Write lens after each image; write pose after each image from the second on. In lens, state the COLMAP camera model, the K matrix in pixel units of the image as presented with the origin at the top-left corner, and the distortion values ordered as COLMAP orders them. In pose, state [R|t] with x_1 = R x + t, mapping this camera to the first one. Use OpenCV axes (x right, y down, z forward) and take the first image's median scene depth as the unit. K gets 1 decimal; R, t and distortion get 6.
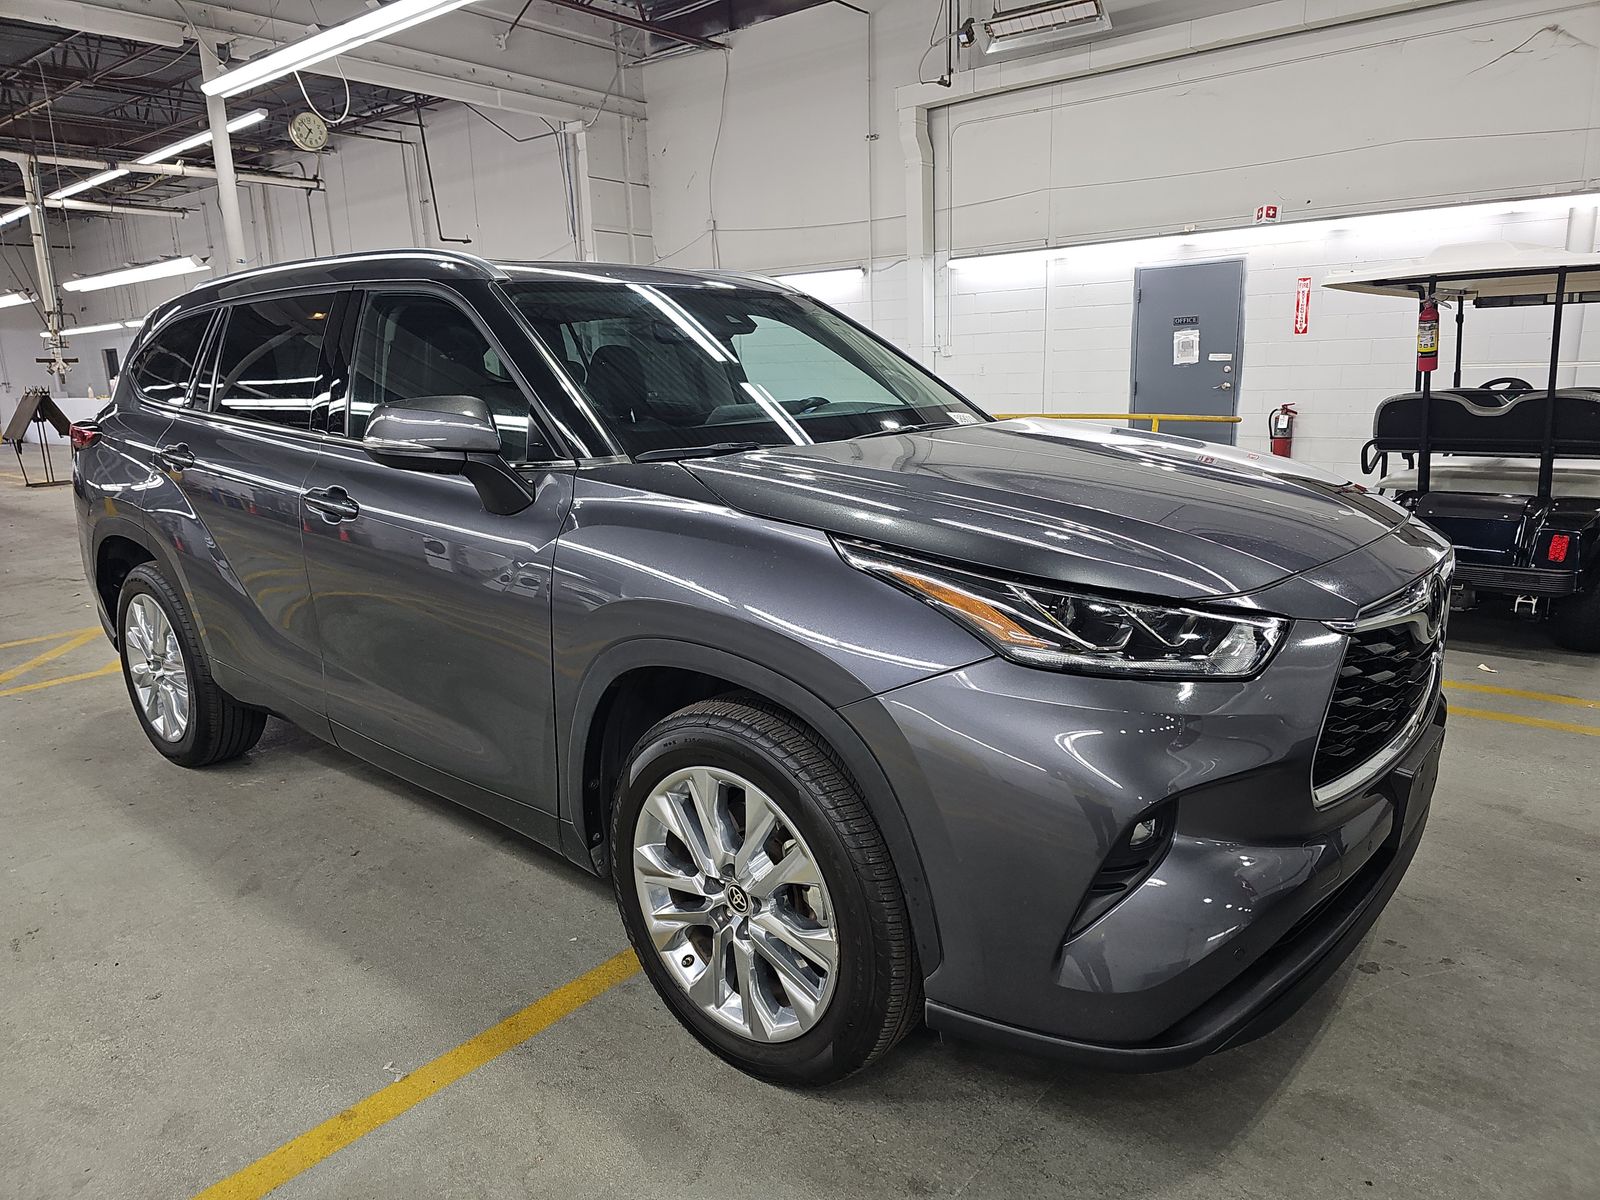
lens RADIAL K [[1047.9, 0, 798.3], [0, 1047.9, 601.7], [0, 0, 1]] dist [0.004136, -0.007947]
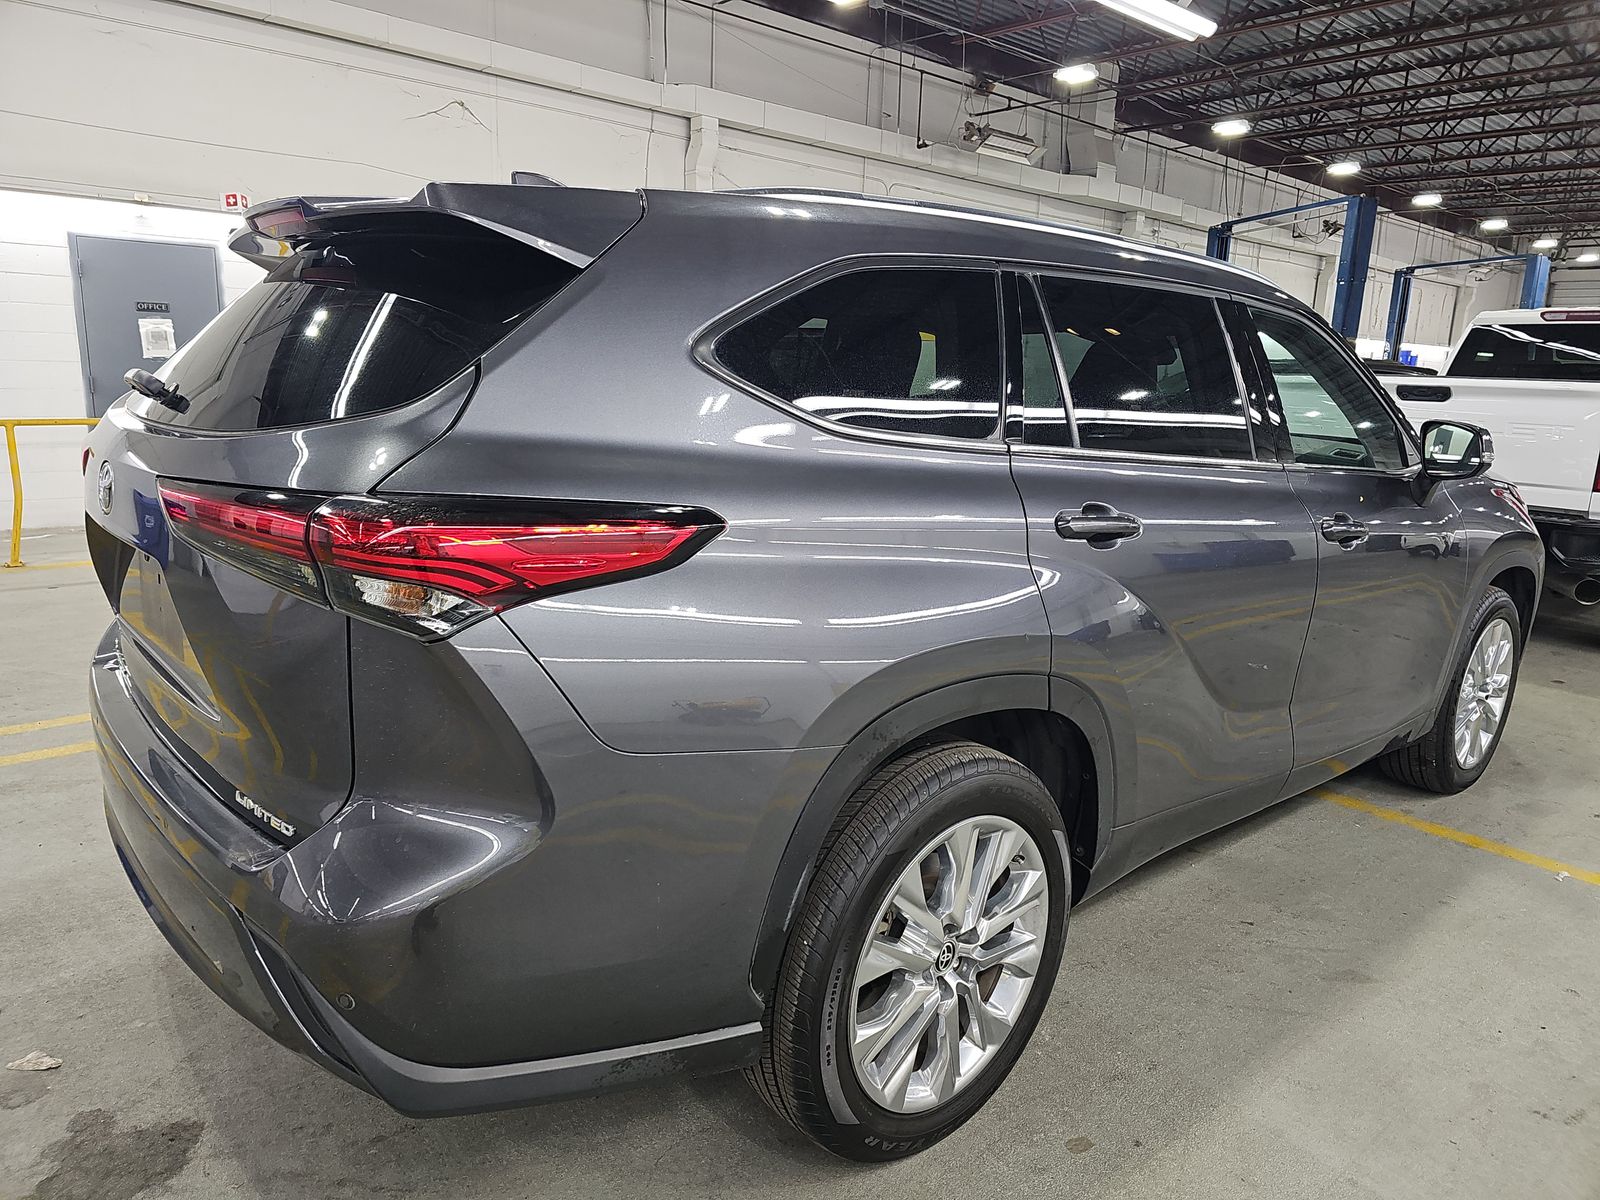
lens RADIAL K [[1047.9, 0, 791.1], [0, 1047.9, 600.6], [0, 0, 1]] dist [0.004136, -0.007947]
pose [[0.165942, -0.180028, 0.969563, -0.730453], [0.172135, 0.973388, 0.151277, -0.133071], [-0.970996, 0.141792, 0.192515, 0.645579]]
